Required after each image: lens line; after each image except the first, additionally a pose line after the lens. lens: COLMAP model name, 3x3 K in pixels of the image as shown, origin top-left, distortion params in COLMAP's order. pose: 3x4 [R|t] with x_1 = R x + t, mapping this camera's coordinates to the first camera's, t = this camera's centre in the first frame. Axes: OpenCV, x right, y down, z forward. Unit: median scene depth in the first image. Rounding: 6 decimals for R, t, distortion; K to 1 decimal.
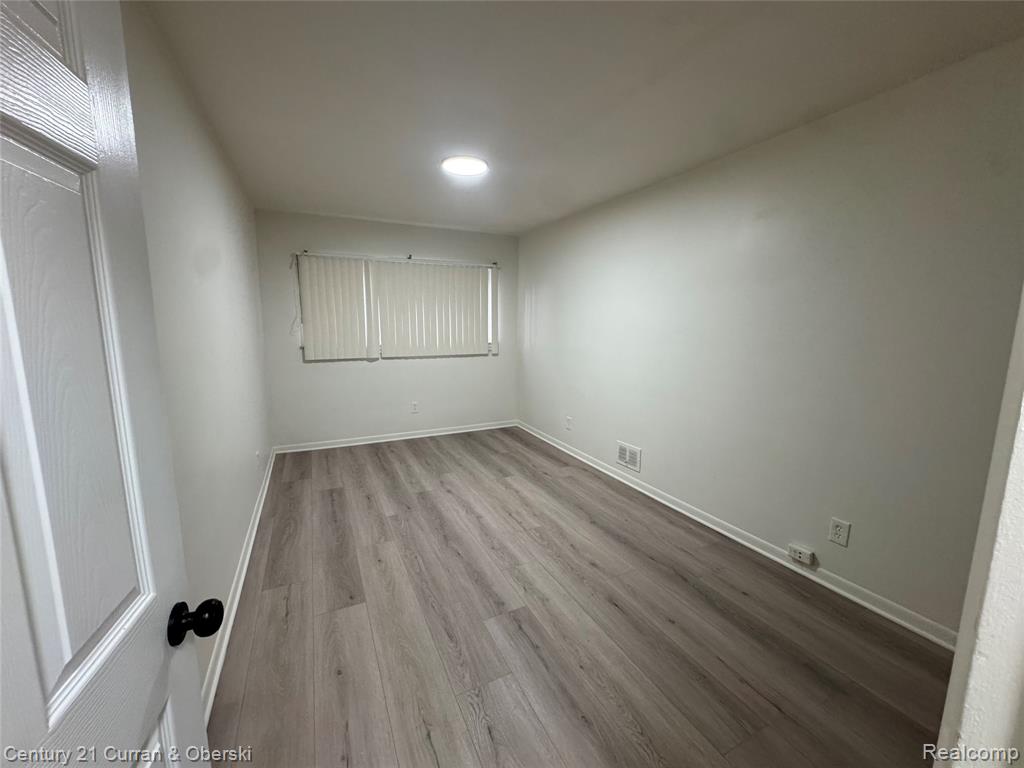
lens RADIAL K [[407.8, 0, 512.0], [0, 407.8, 384.0], [0, 0, 1]] dist [-0.001310, -0.000140]
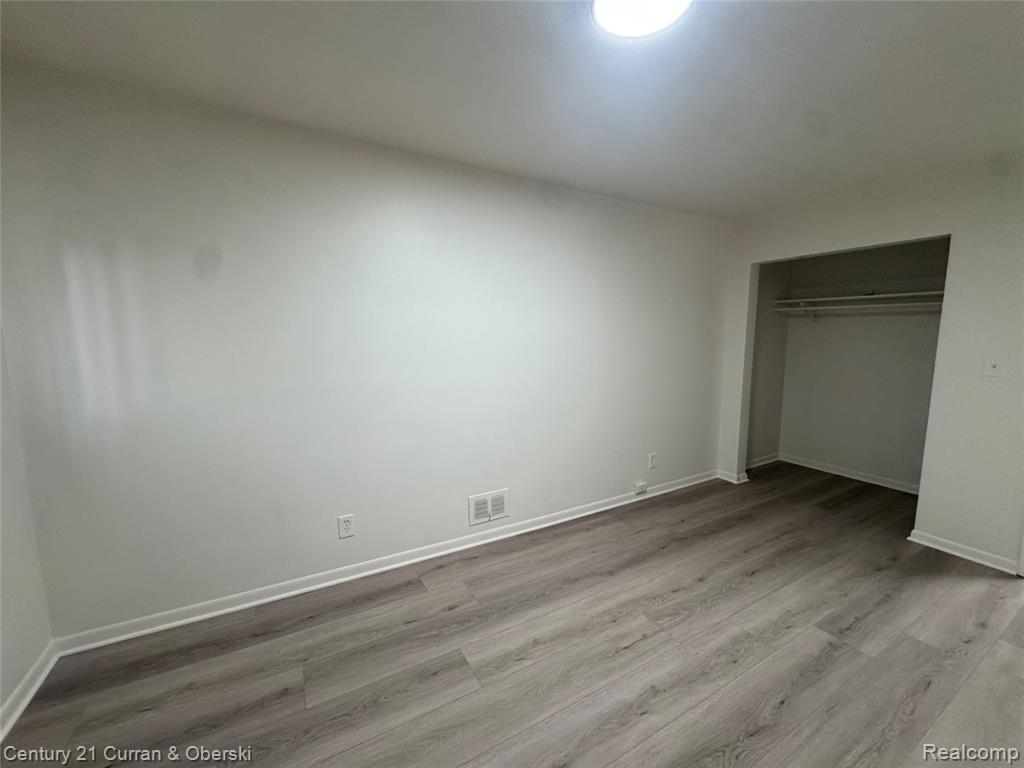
lens RADIAL K [[407.8, 0, 512.0], [0, 407.8, 384.0], [0, 0, 1]] dist [-0.001310, -0.000140]
pose [[-0.057591, -0.127056, 0.990222, -0.570039], [0.153862, 0.978889, 0.134550, -0.189238], [-0.986413, 0.160106, -0.036826, 1.149237]]
